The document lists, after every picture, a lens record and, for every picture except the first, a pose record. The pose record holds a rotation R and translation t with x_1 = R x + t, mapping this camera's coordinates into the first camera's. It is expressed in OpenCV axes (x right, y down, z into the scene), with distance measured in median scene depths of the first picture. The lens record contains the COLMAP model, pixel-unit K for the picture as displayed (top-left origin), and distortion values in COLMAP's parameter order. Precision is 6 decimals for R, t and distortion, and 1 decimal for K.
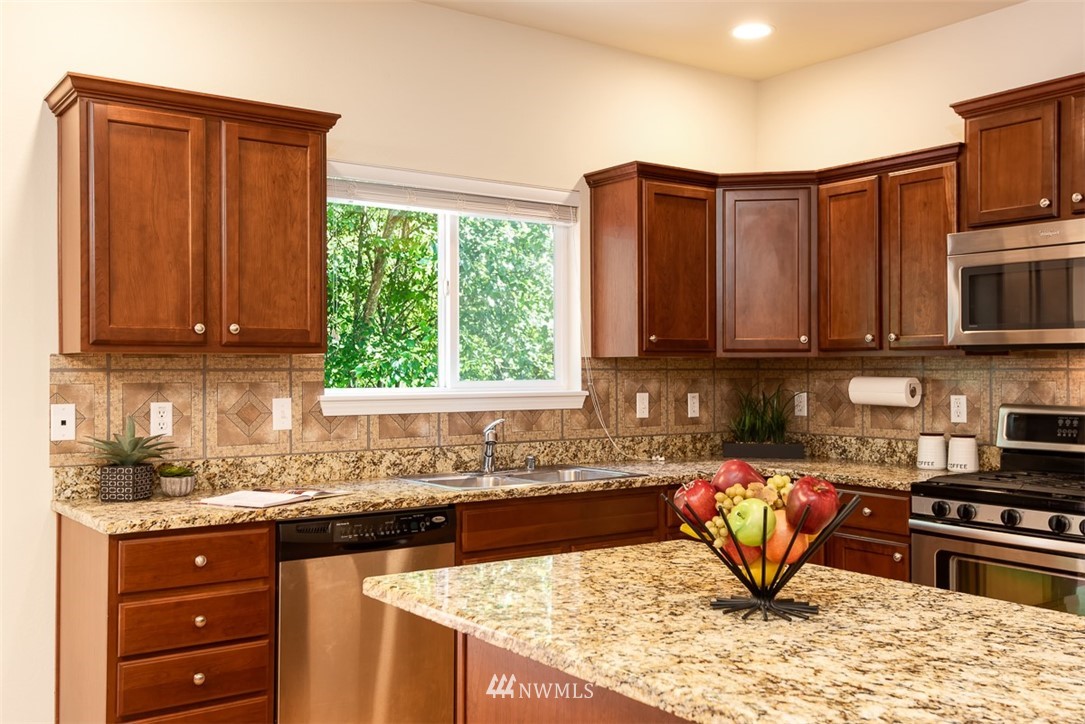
lens RADIAL K [[1042.5, 0, 542.3], [0, 1042.5, 363.7], [0, 0, 1]] dist [0.052421, 0.000000]
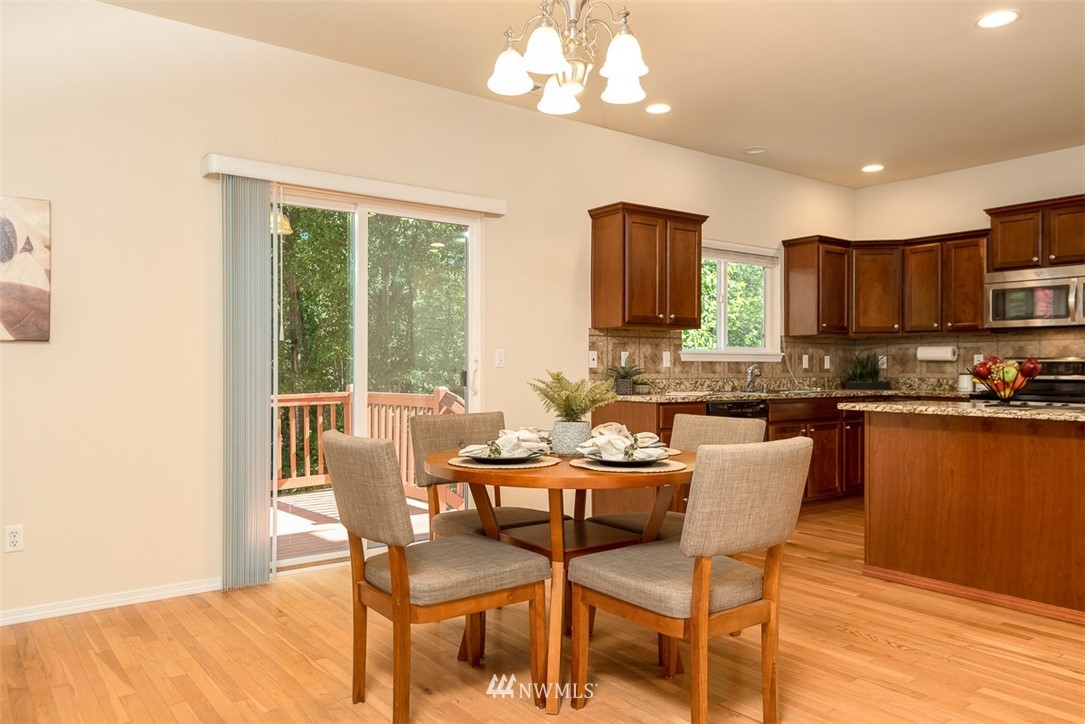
lens RADIAL K [[789.7, 0, 534.6], [0, 789.7, 369.7], [0, 0, 1]] dist [0.021586, -0.012702]
pose [[0.999896, 0.003505, 0.013960, -0.482419], [-0.003626, 0.999956, 0.008632, 0.050955], [-0.013929, -0.008682, 0.999865, -0.505521]]
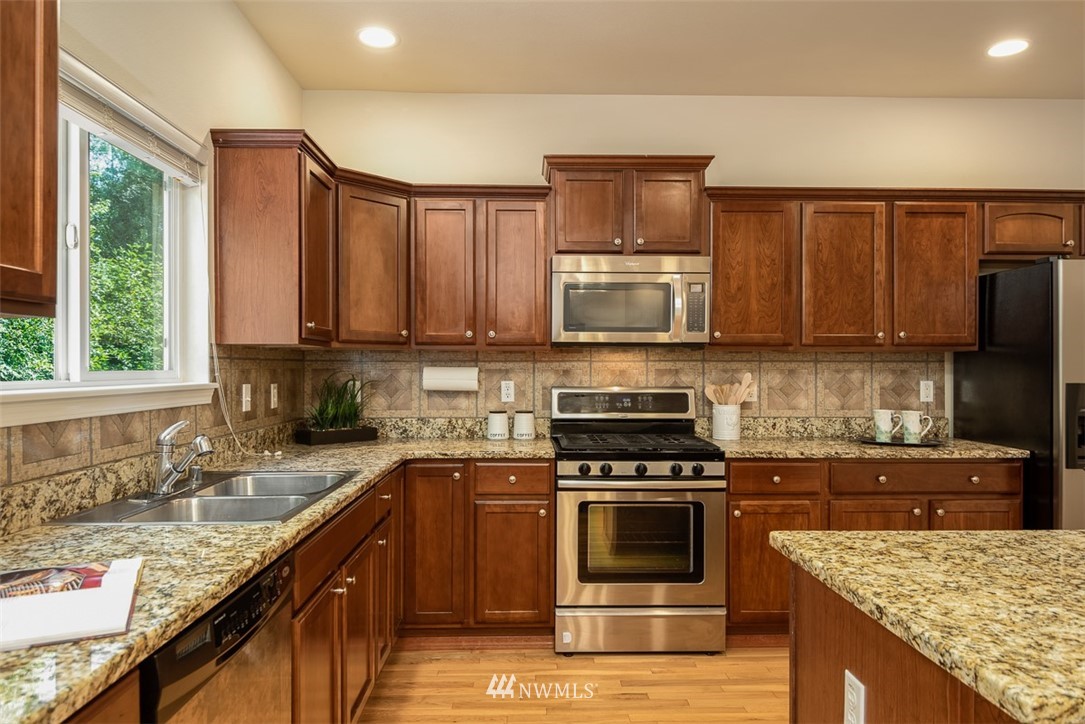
lens RADIAL K [[706.2, 0, 544.0], [0, 706.2, 368.3], [0, 0, 1]] dist [0.023960, -0.028836]
pose [[0.563451, 0.001080, 0.826149, -0.315981], [-0.007143, 0.999968, 0.003564, 0.011383], [-0.826119, -0.007909, 0.563440, 0.493537]]
